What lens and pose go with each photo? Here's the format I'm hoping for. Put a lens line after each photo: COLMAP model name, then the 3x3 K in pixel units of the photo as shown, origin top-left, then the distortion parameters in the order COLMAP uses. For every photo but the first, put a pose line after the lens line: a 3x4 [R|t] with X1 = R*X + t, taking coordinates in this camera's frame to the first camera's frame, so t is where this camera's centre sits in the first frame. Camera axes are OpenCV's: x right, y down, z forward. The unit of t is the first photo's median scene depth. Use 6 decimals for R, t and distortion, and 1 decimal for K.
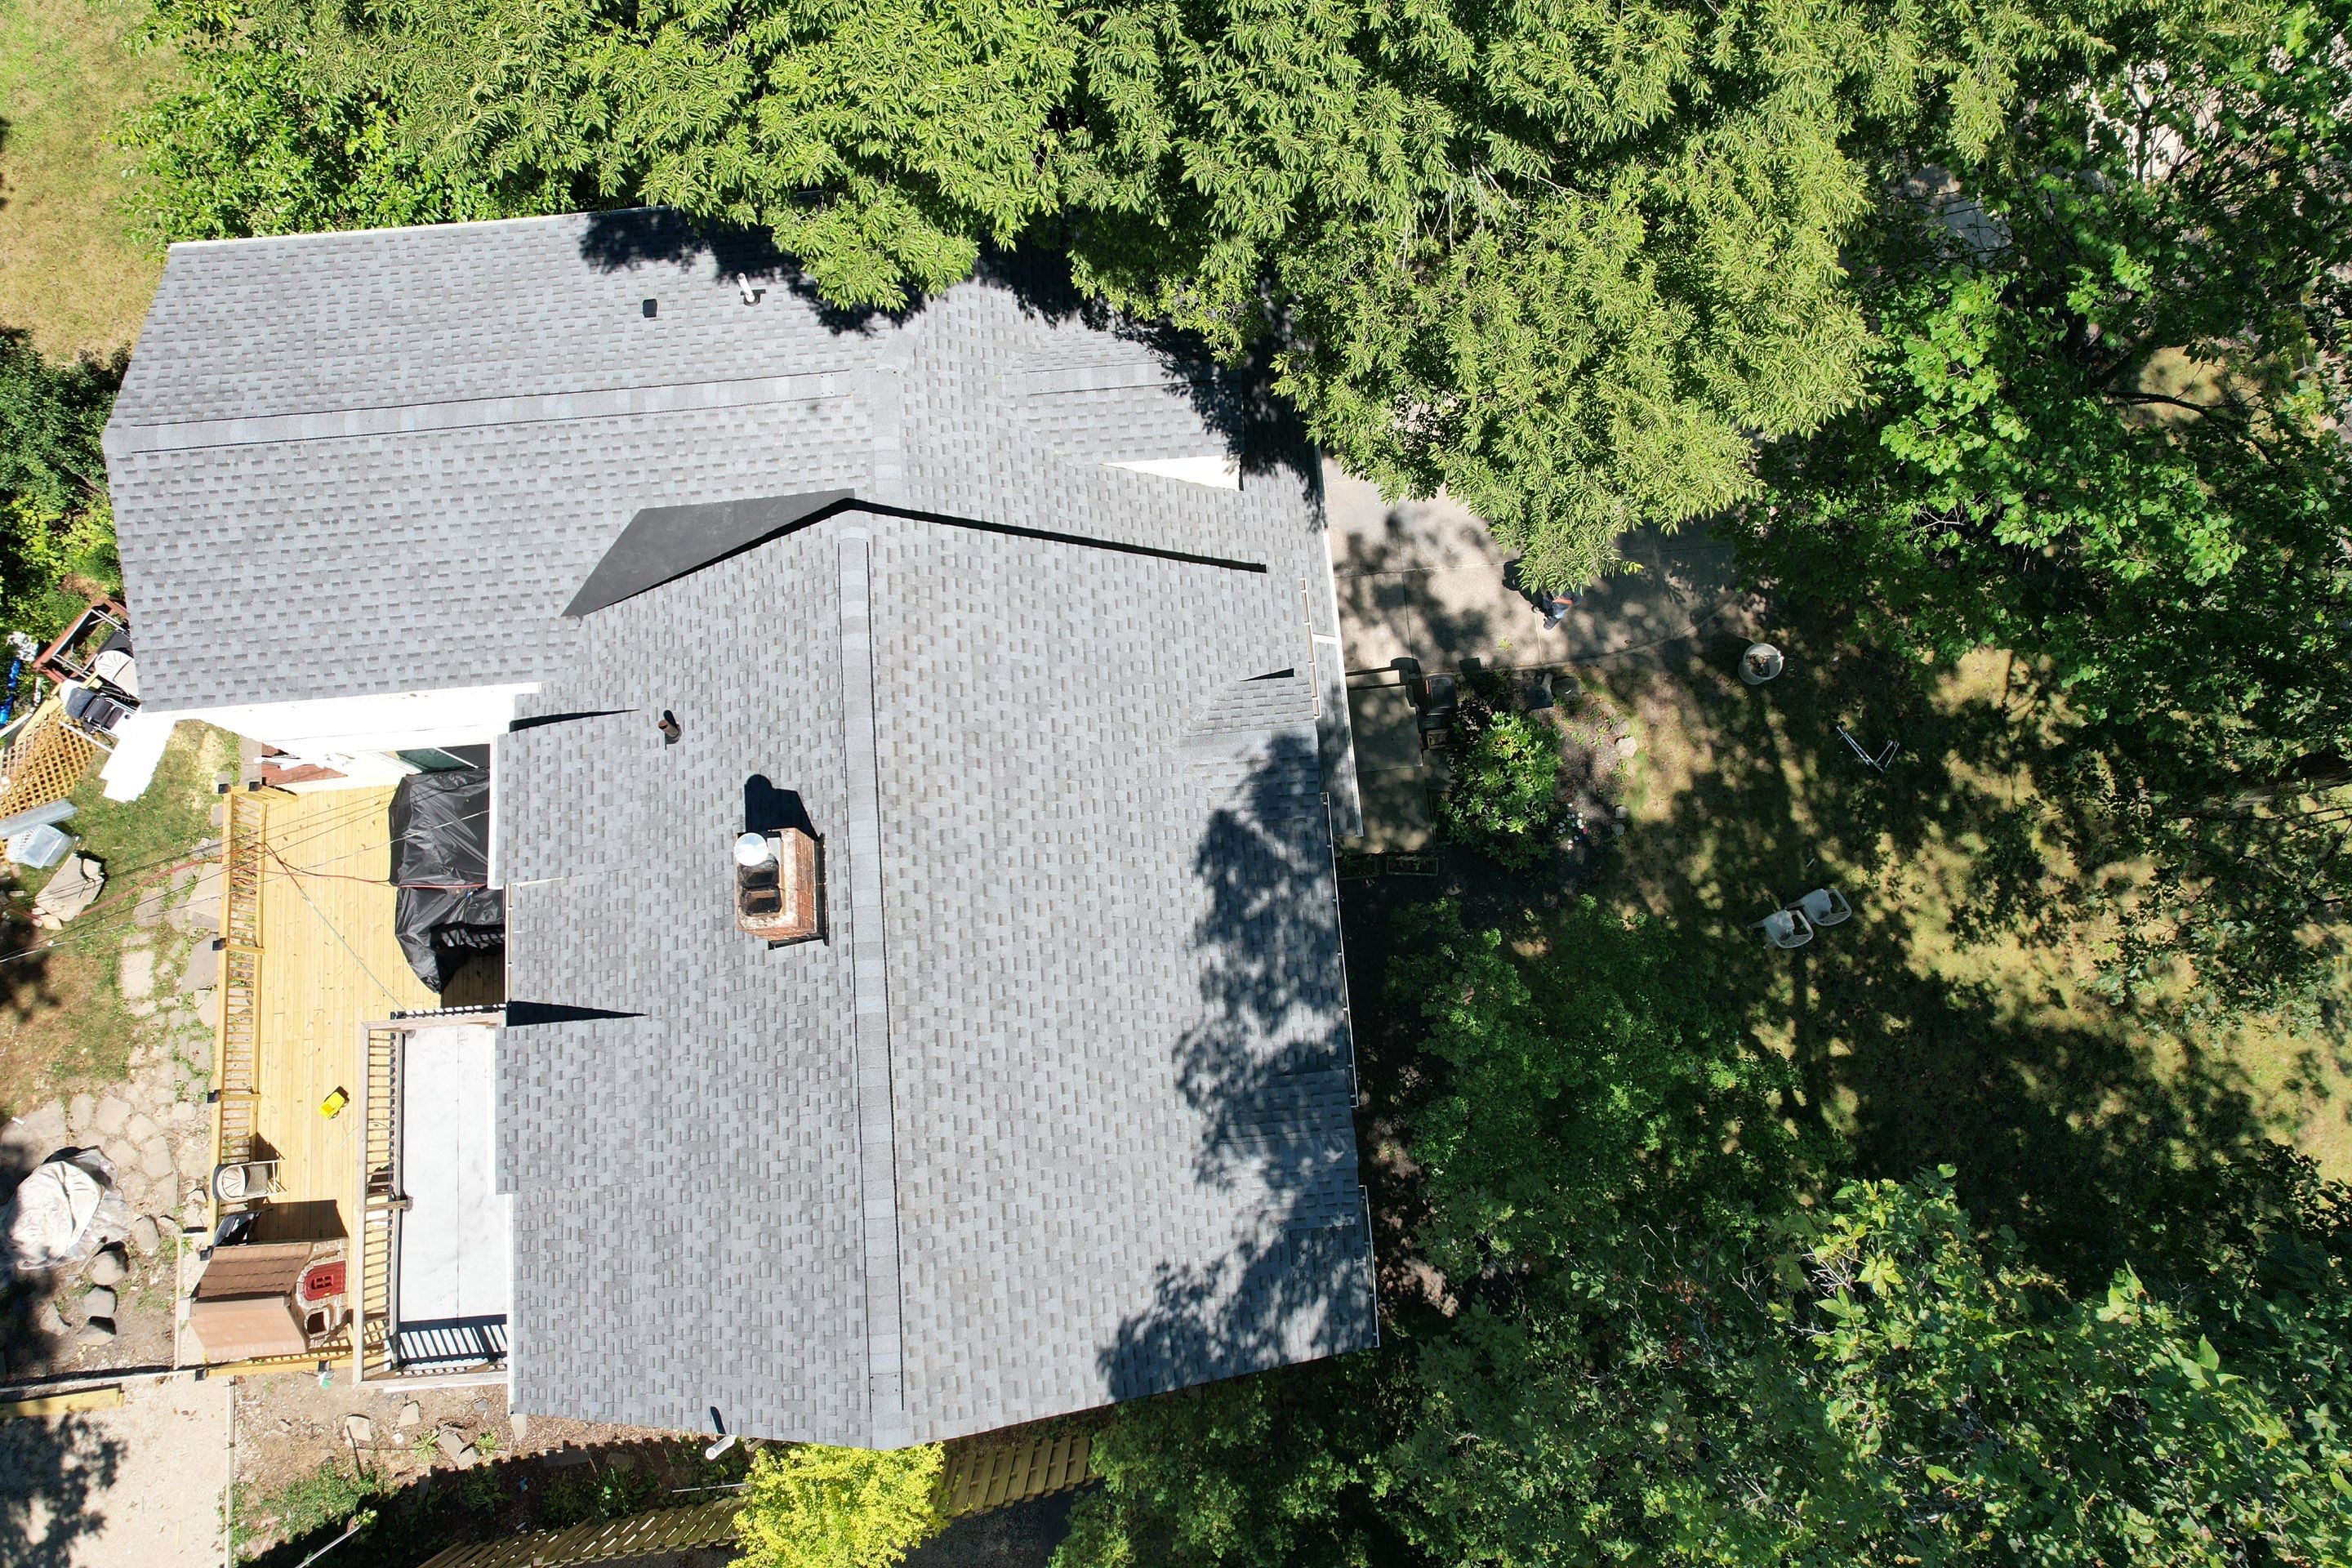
lens RADIAL K [[1501.1, 0, 1170.0], [0, 1501.1, 786.8], [0, 0, 1]] dist [-0.093087, 0.086678]
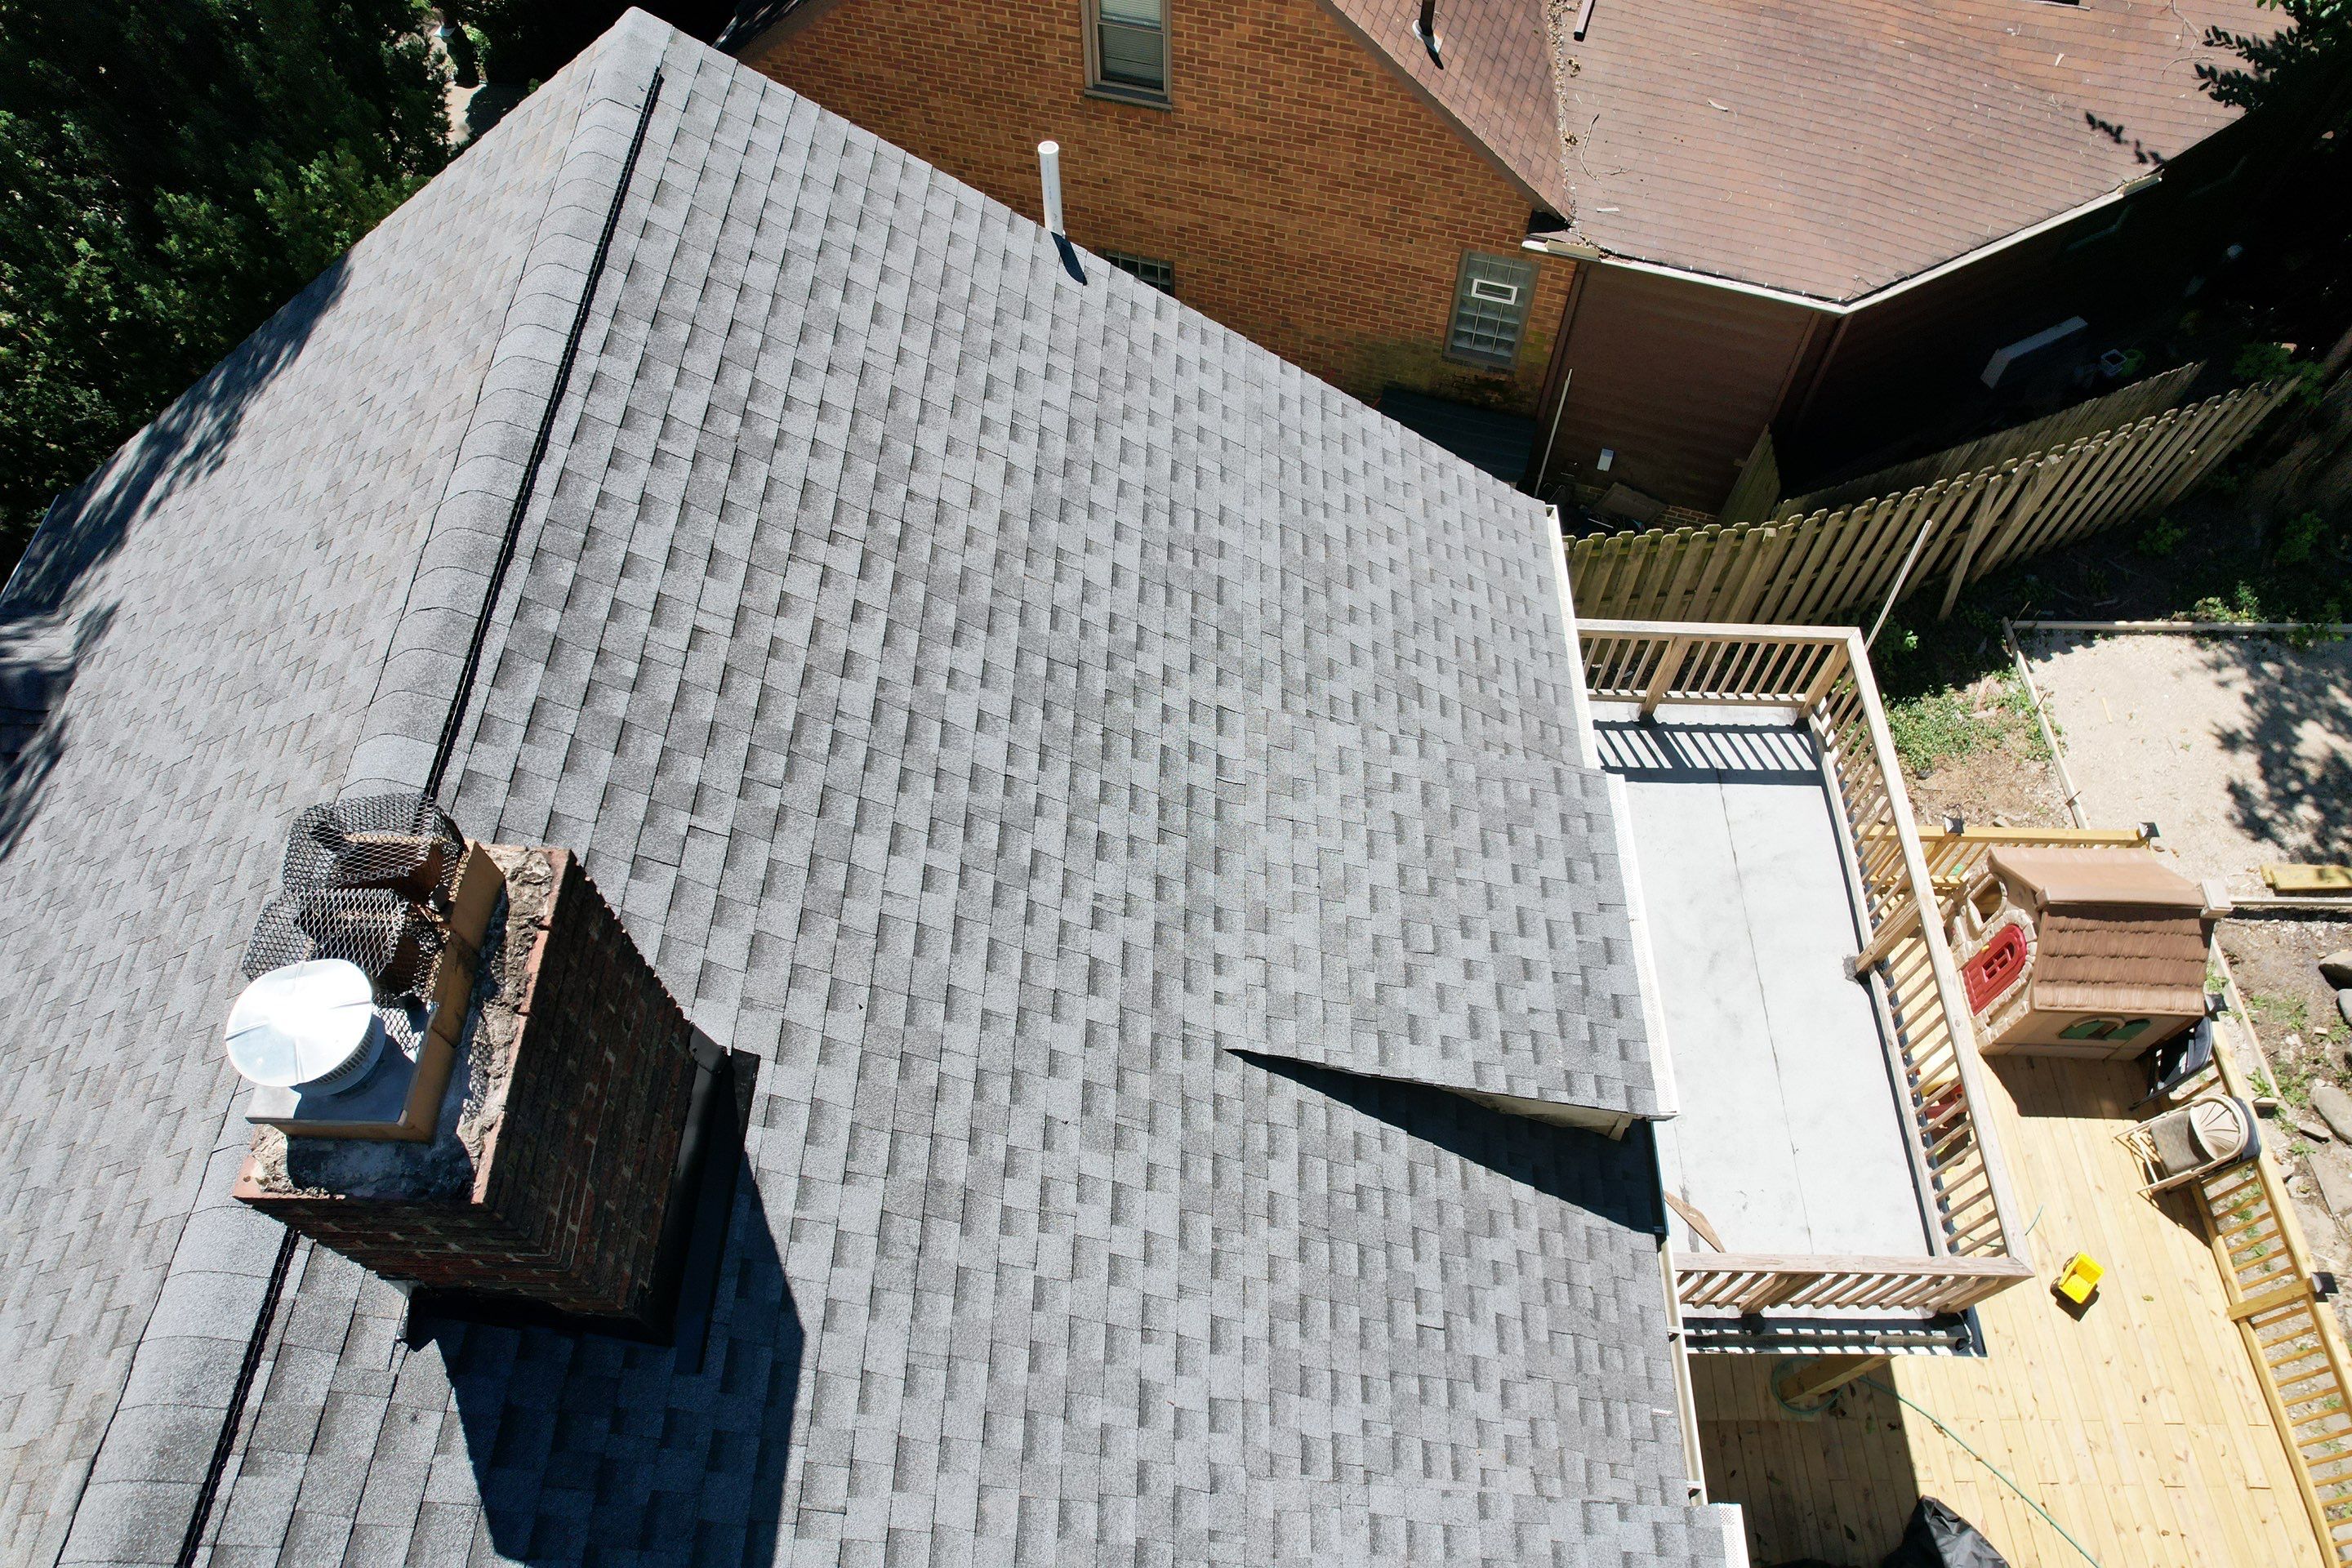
lens RADIAL K [[1499.5, 0, 1169.1], [0, 1499.5, 787.4], [0, 0, 1]] dist [-0.067445, 0.056066]
pose [[-0.995054, -0.081563, 0.056695, -0.315018], [0.098355, -0.729195, 0.677201, -0.053654], [-0.013893, 0.679428, 0.733610, 0.598351]]
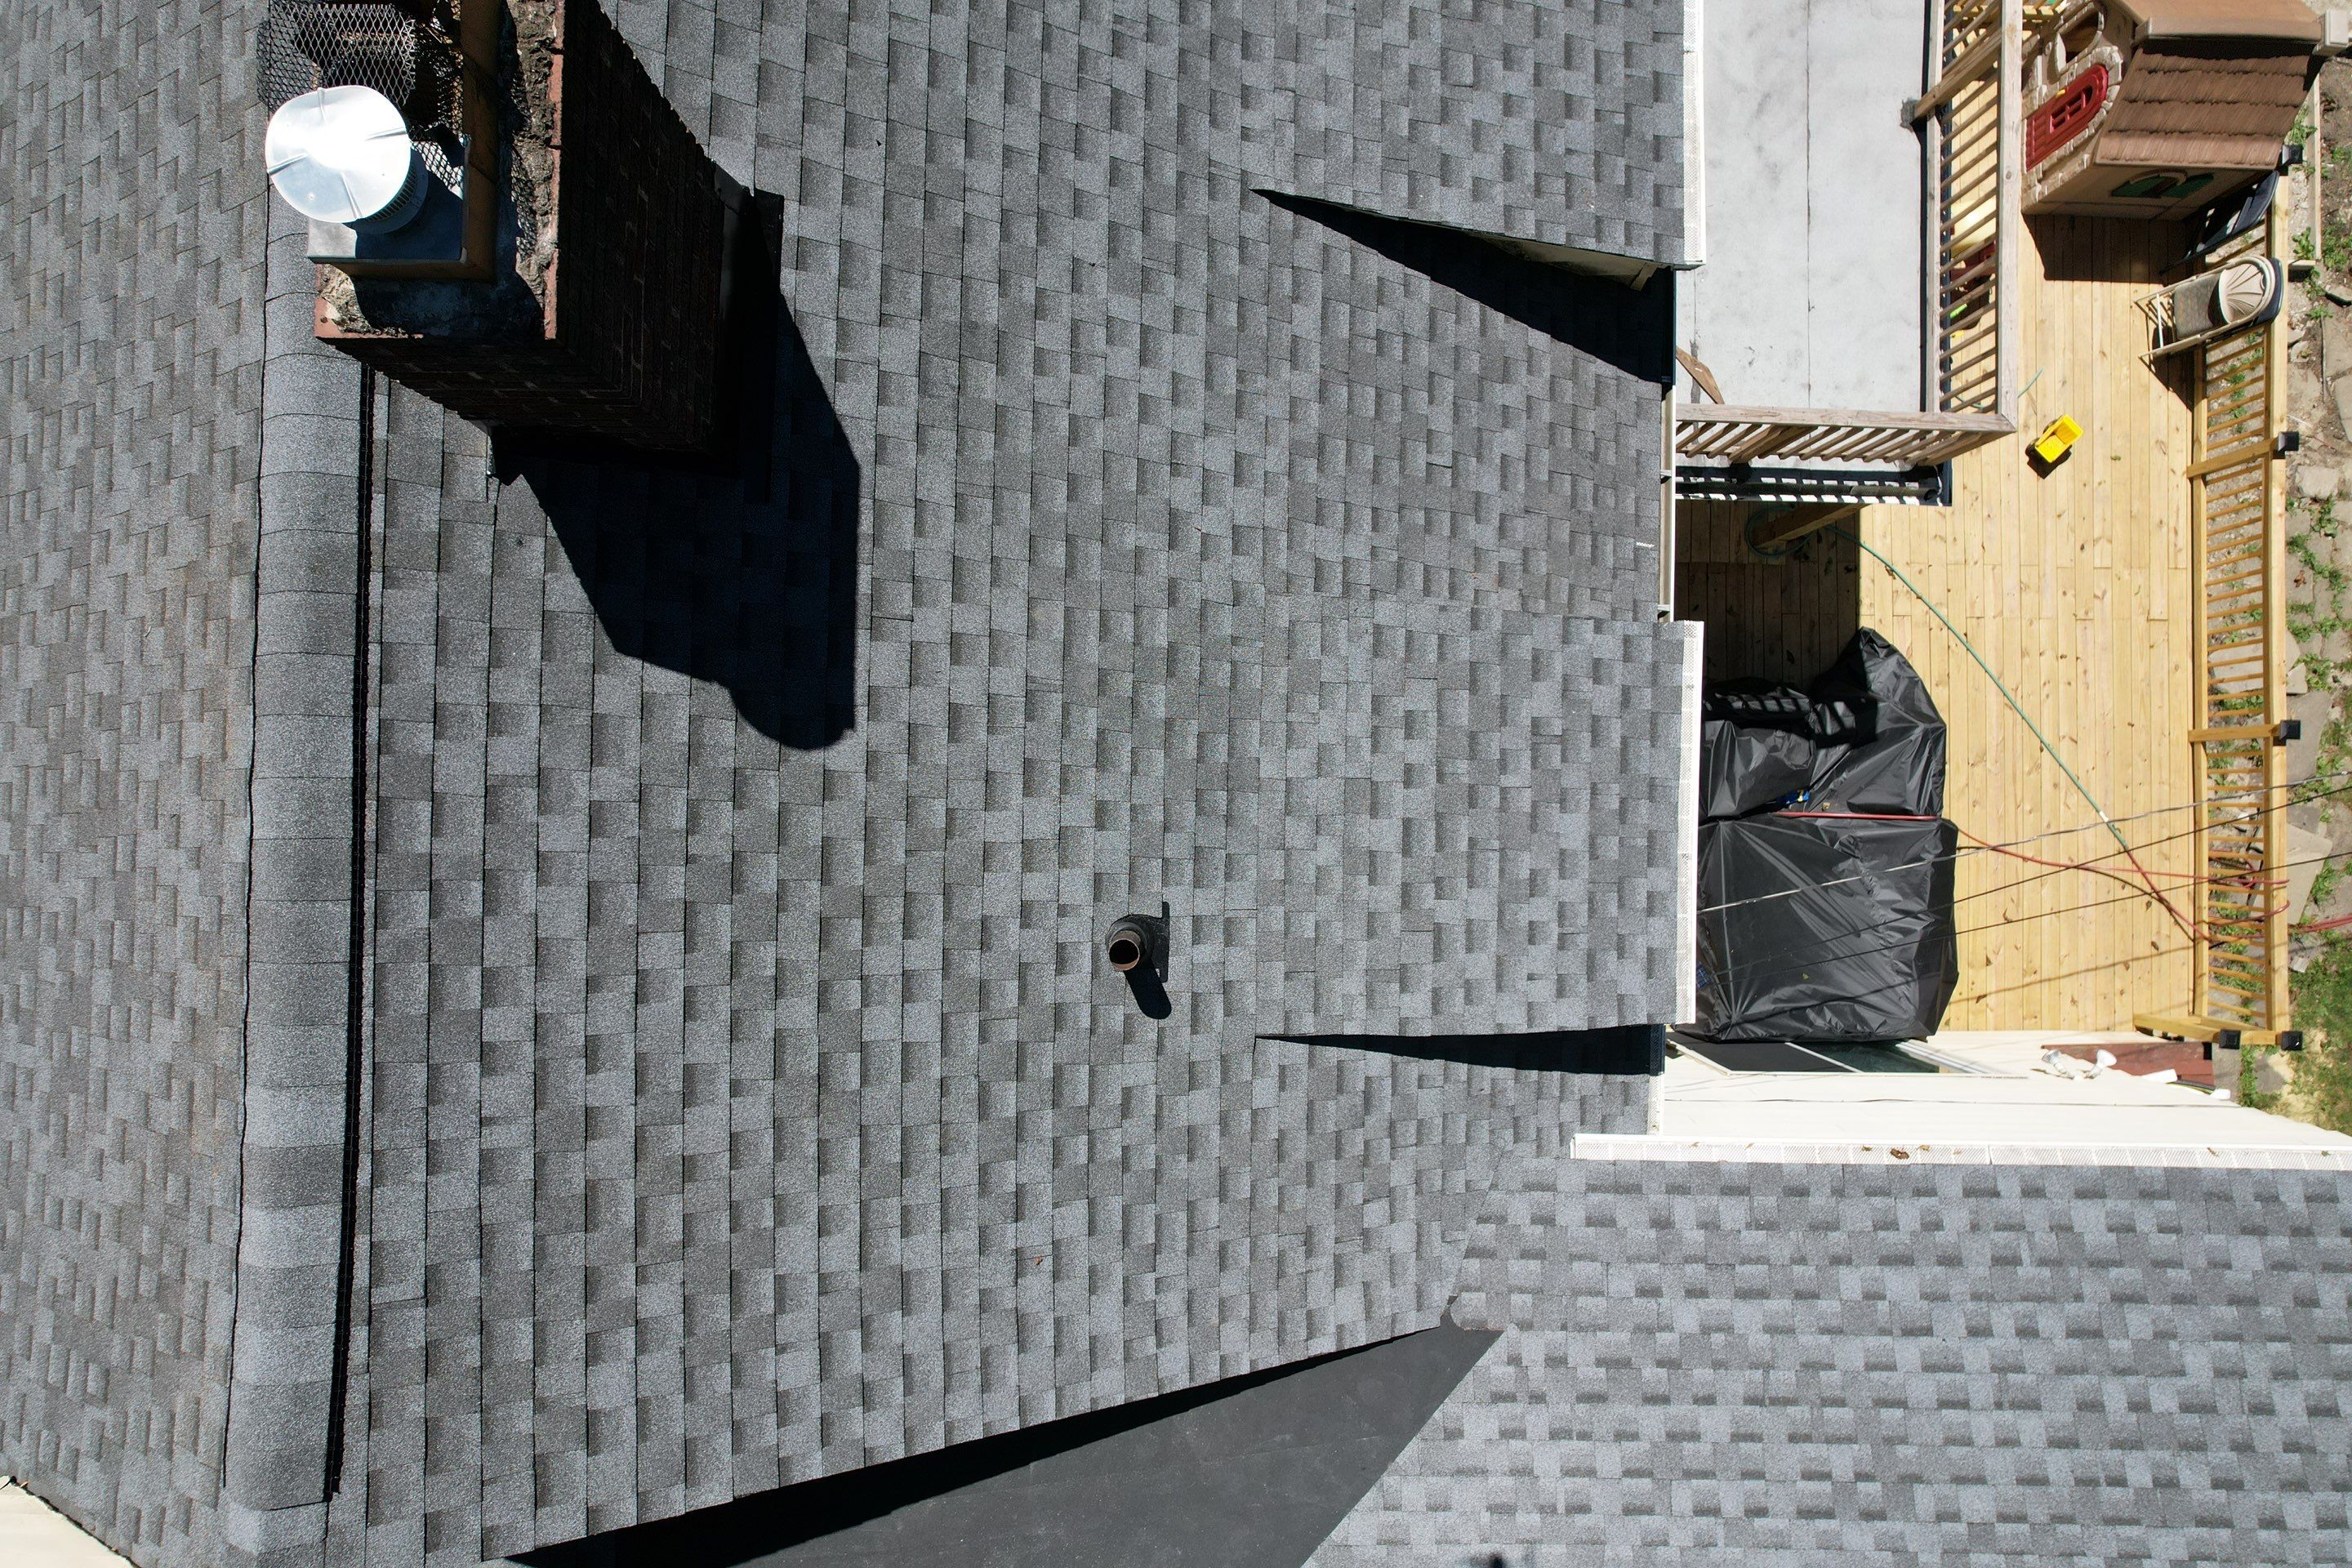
lens RADIAL K [[1508.8, 0, 1178.8], [0, 1508.8, 786.9], [0, 0, 1]] dist [-0.077192, 0.066665]
pose [[-0.995440, -0.095342, 0.002980, -0.310736], [0.093940, -0.974425, 0.204134, -0.064374], [-0.016559, 0.203483, 0.978938, 0.590362]]
